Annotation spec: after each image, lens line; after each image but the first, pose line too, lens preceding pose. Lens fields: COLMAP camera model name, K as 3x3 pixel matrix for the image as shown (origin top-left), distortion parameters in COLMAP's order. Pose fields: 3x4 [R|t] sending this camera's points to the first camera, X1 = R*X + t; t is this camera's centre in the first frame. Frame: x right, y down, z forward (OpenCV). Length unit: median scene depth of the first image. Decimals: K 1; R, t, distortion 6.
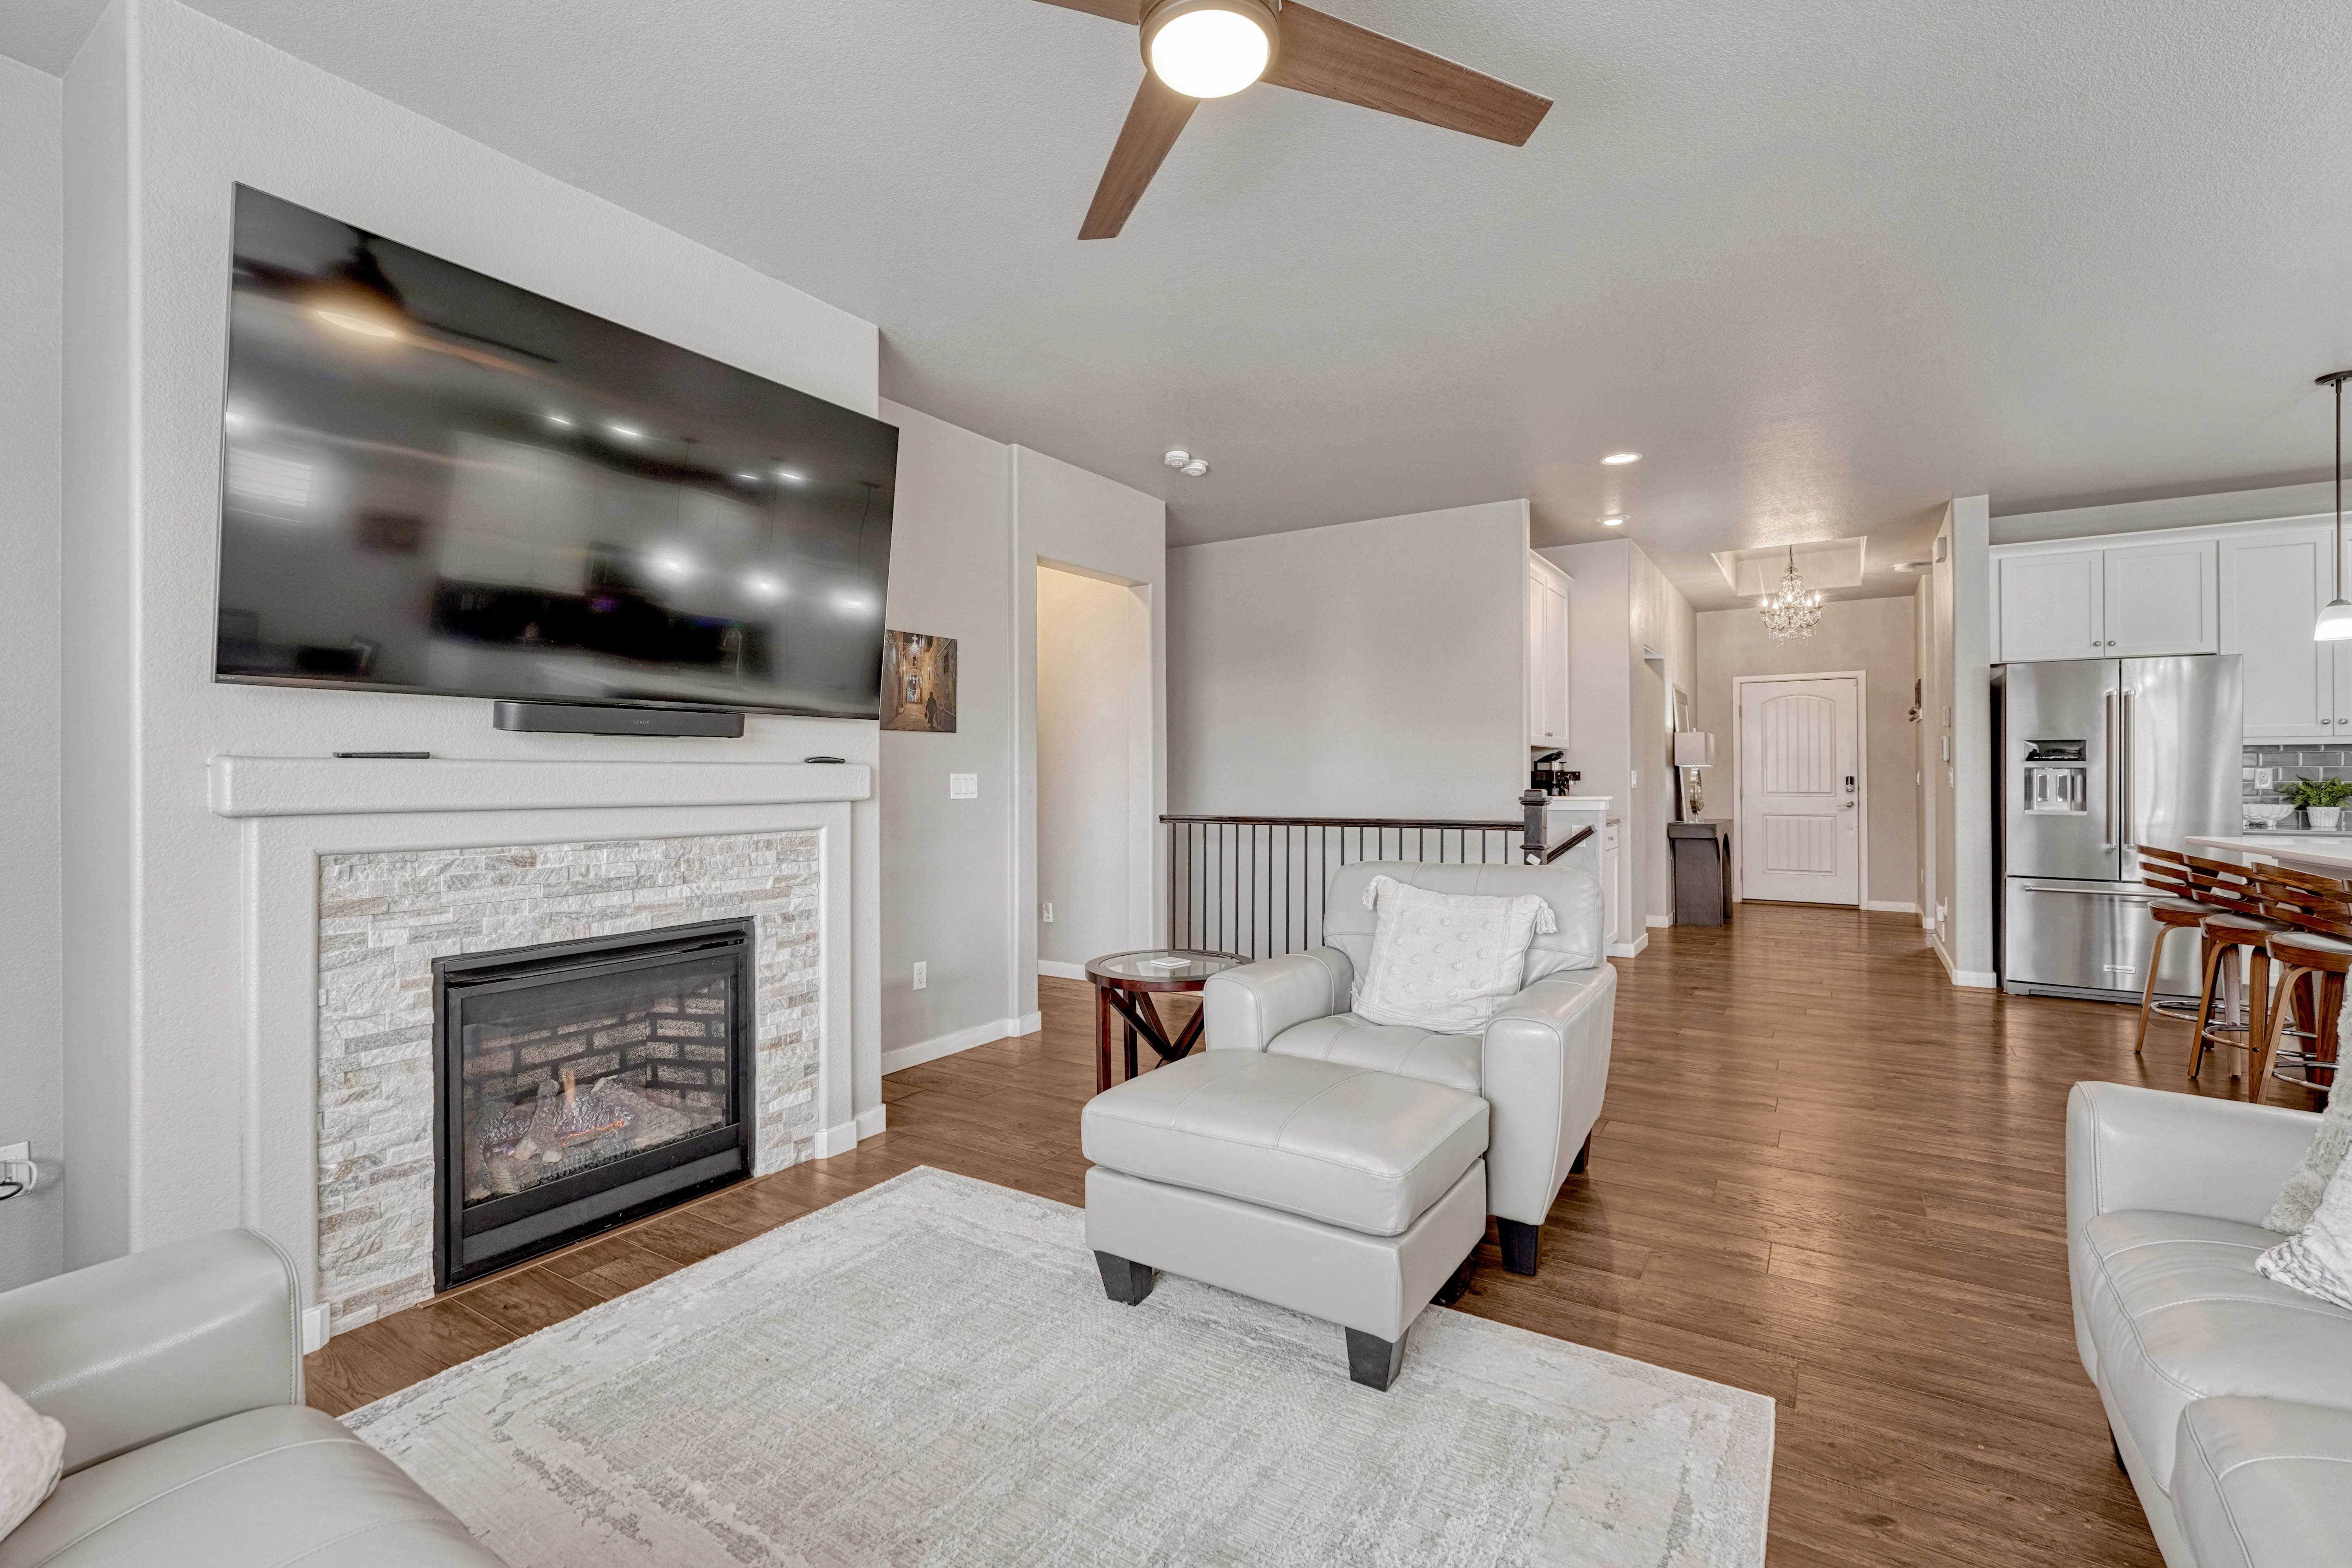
lens RADIAL K [[1046.5, 0, 1173.6], [0, 1046.5, 763.8], [0, 0, 1]] dist [0.002749, -0.000711]
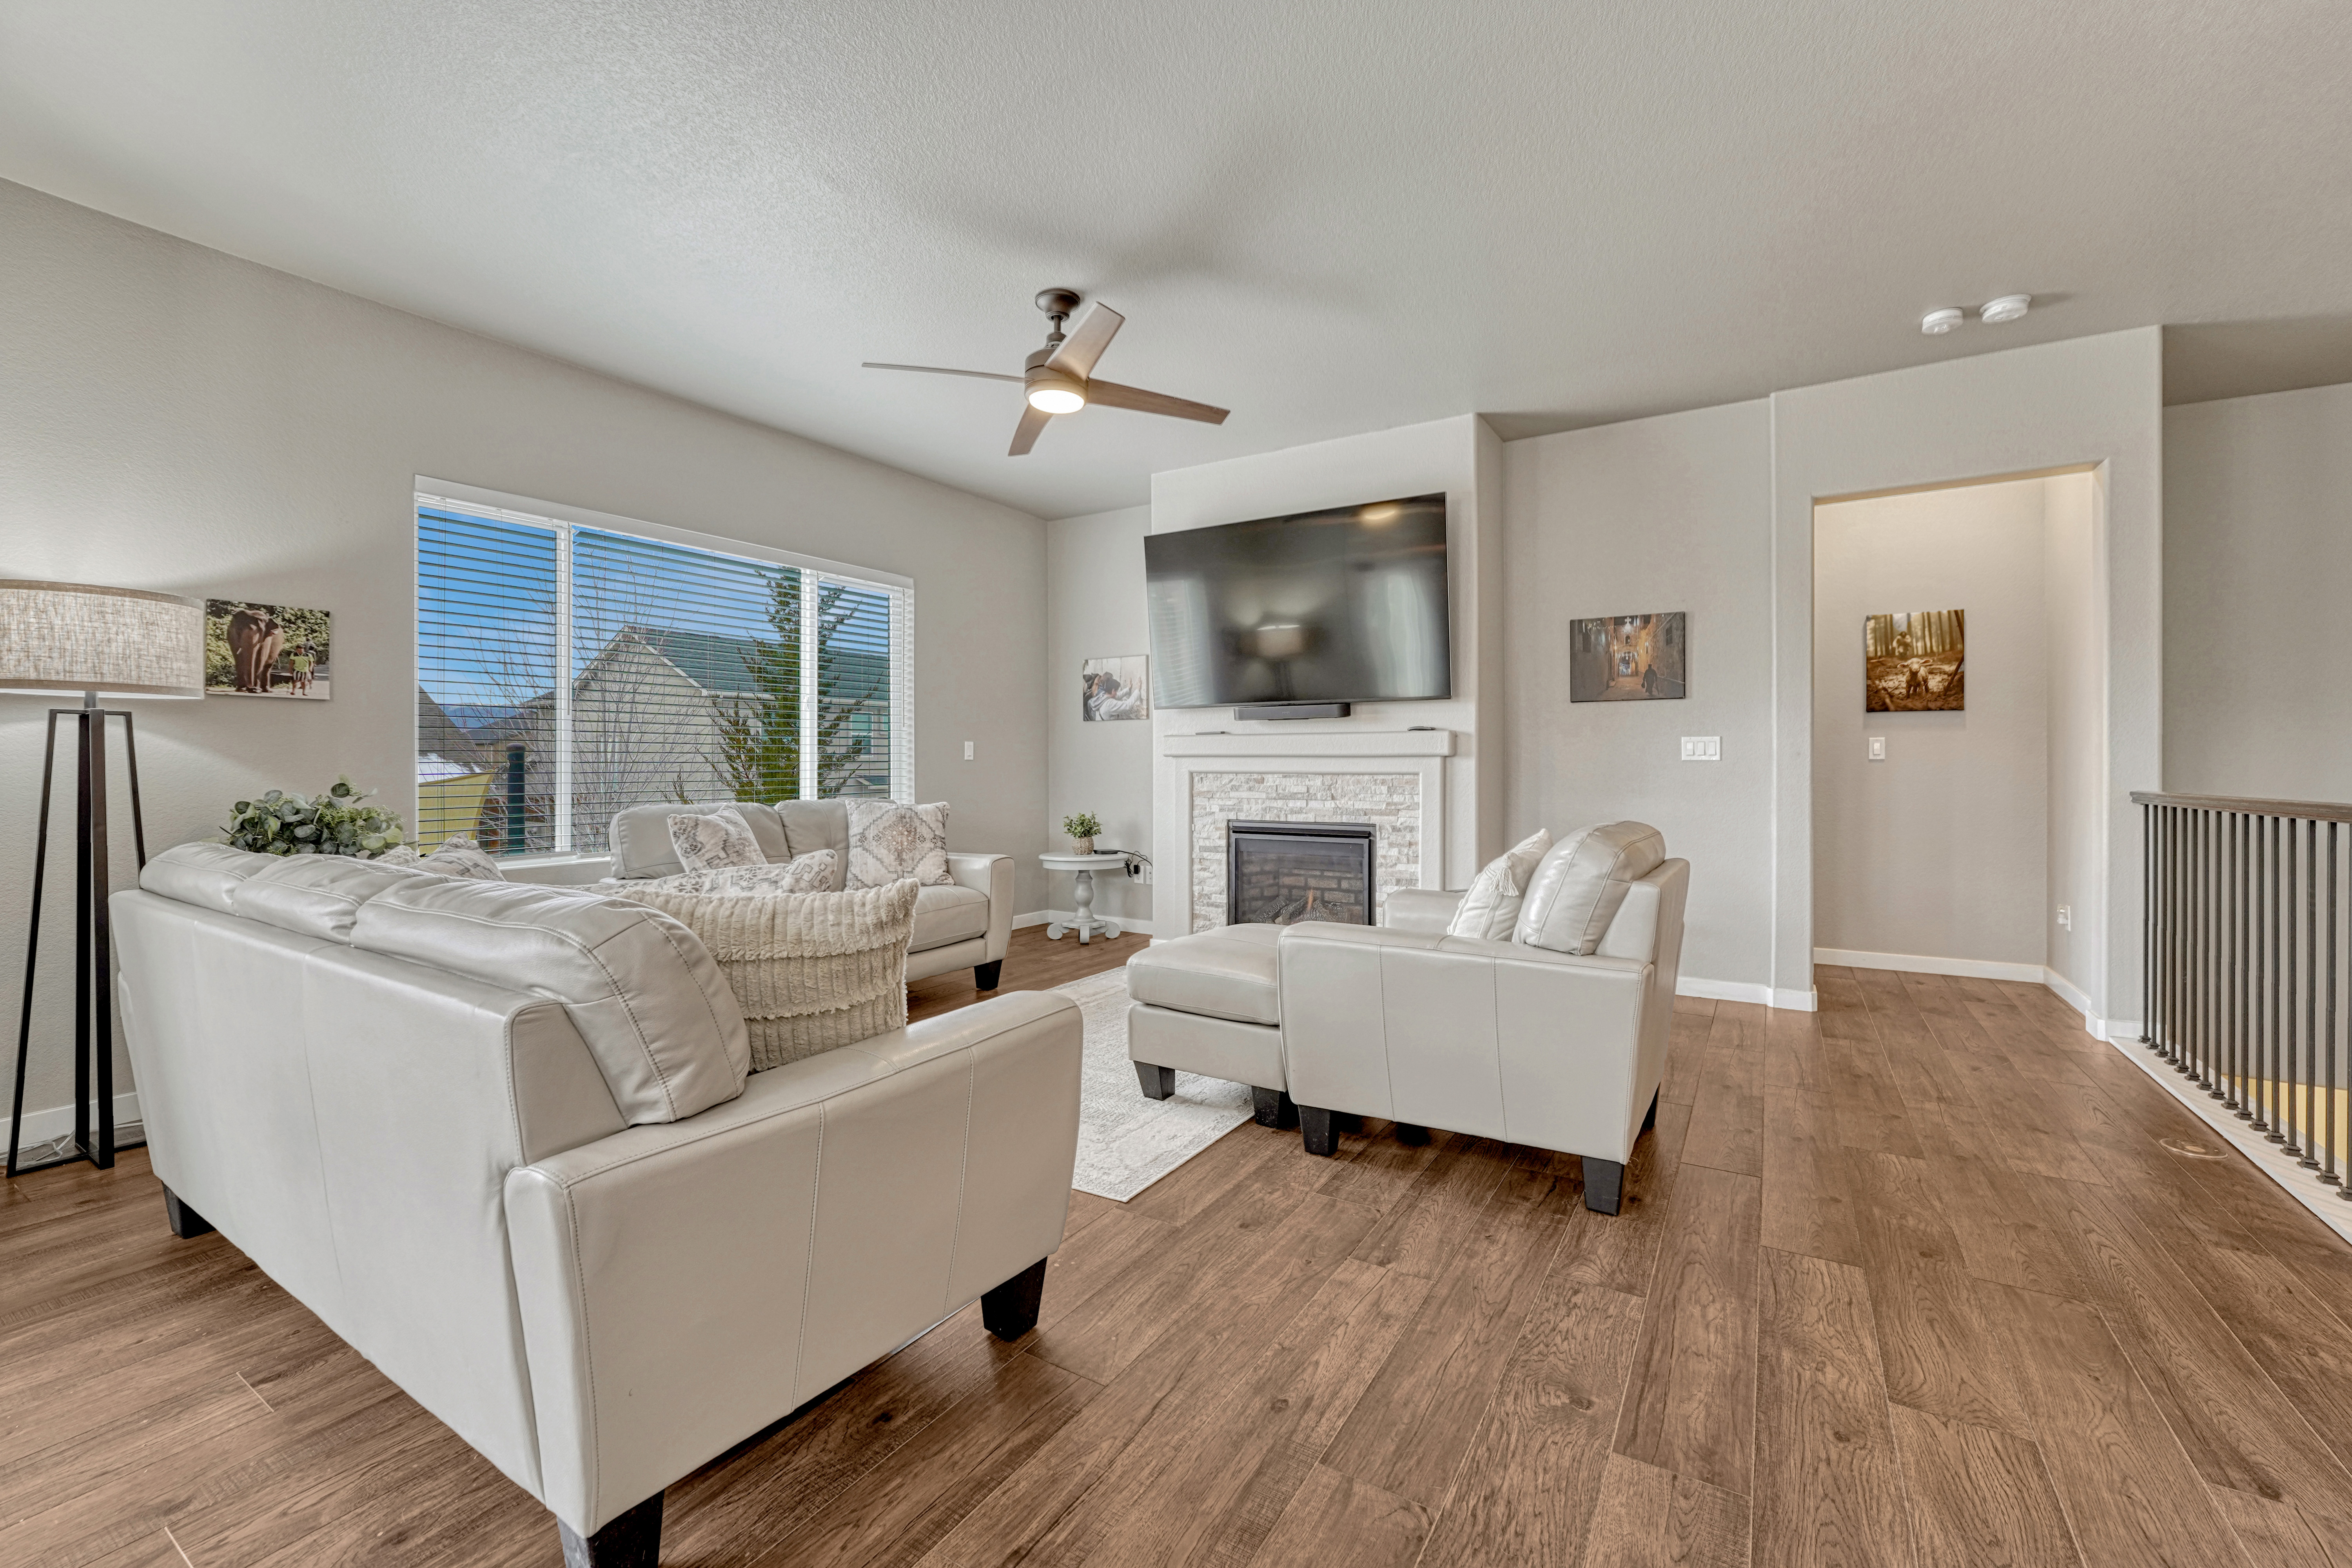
lens RADIAL K [[971.2, 0, 1190.2], [0, 971.2, 772.4], [0, 0, 1]] dist [-0.013795, 0.001651]
pose [[0.016938, 0.009948, -0.999807, 0.805066], [0.010553, 0.999893, 0.010128, 0.032145], [0.999801, -0.010722, 0.016831, 0.491358]]
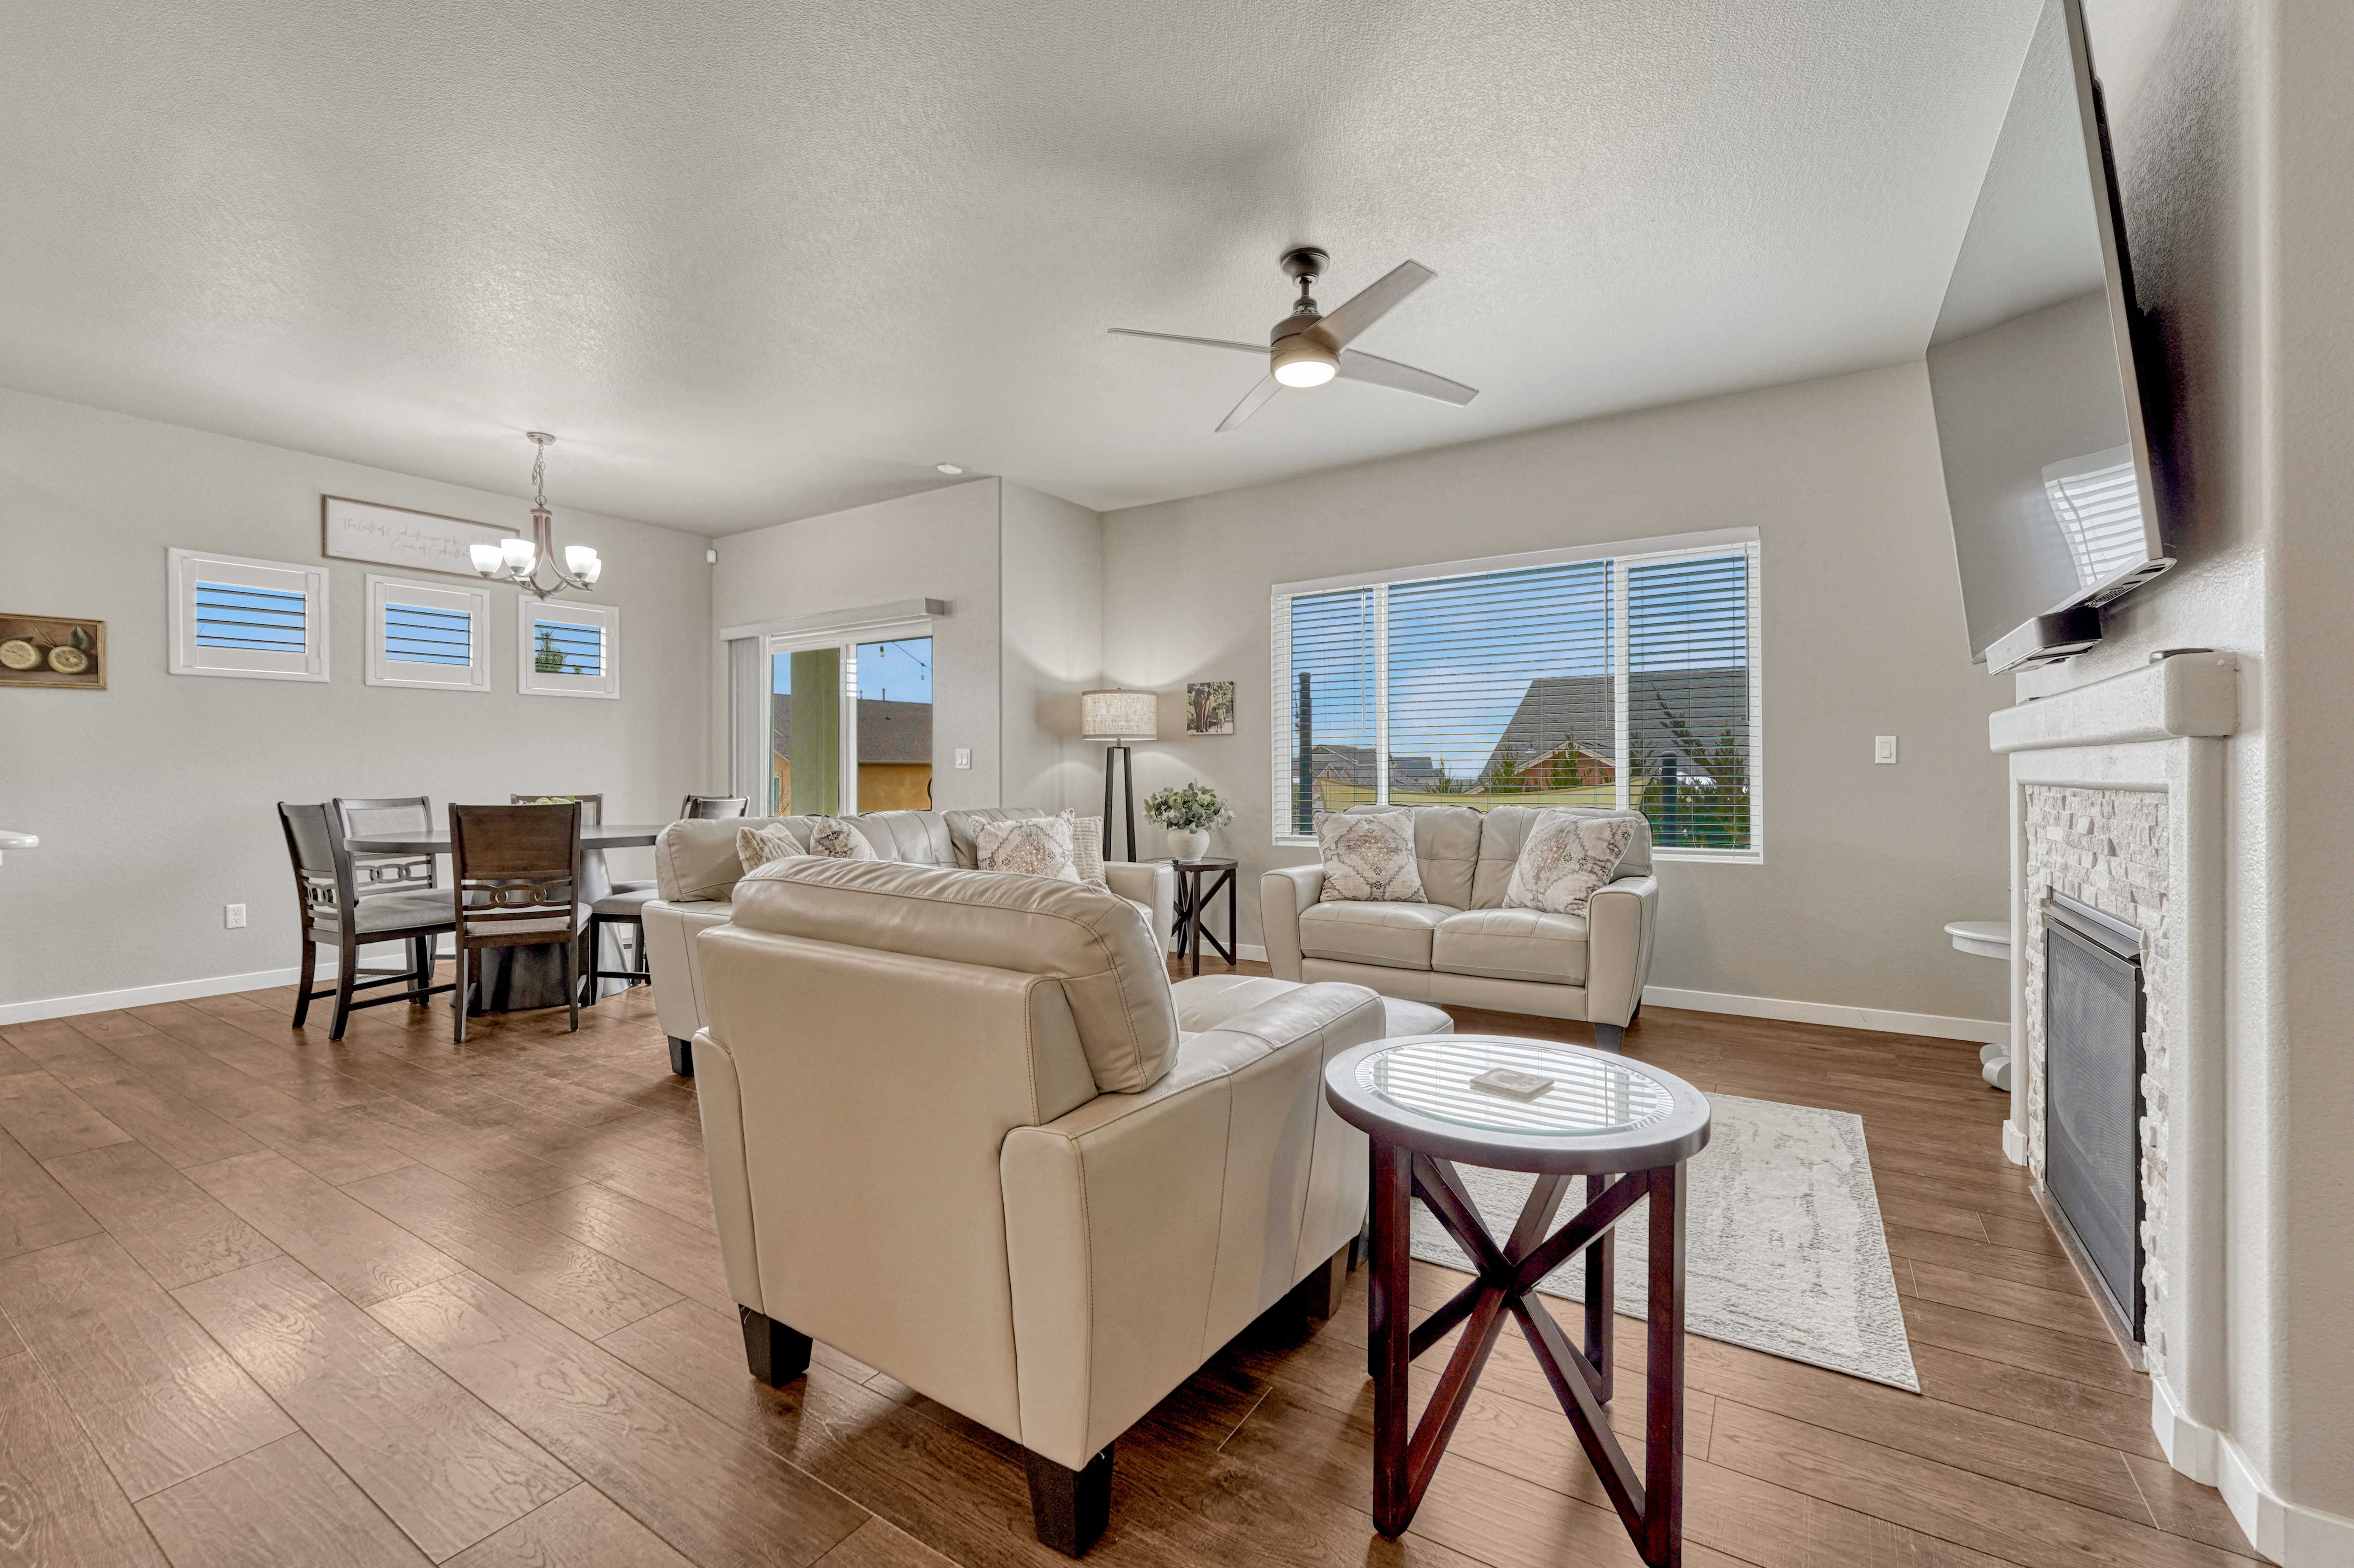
lens RADIAL K [[972.0, 0, 1161.0], [0, 972.0, 777.9], [0, 0, 1]] dist [-0.013795, 0.001651]
pose [[-0.999990, 0.004311, 0.001384, 0.121185], [0.004299, 0.999959, -0.007965, 0.044211], [-0.001418, -0.007959, -0.999967, 1.119564]]
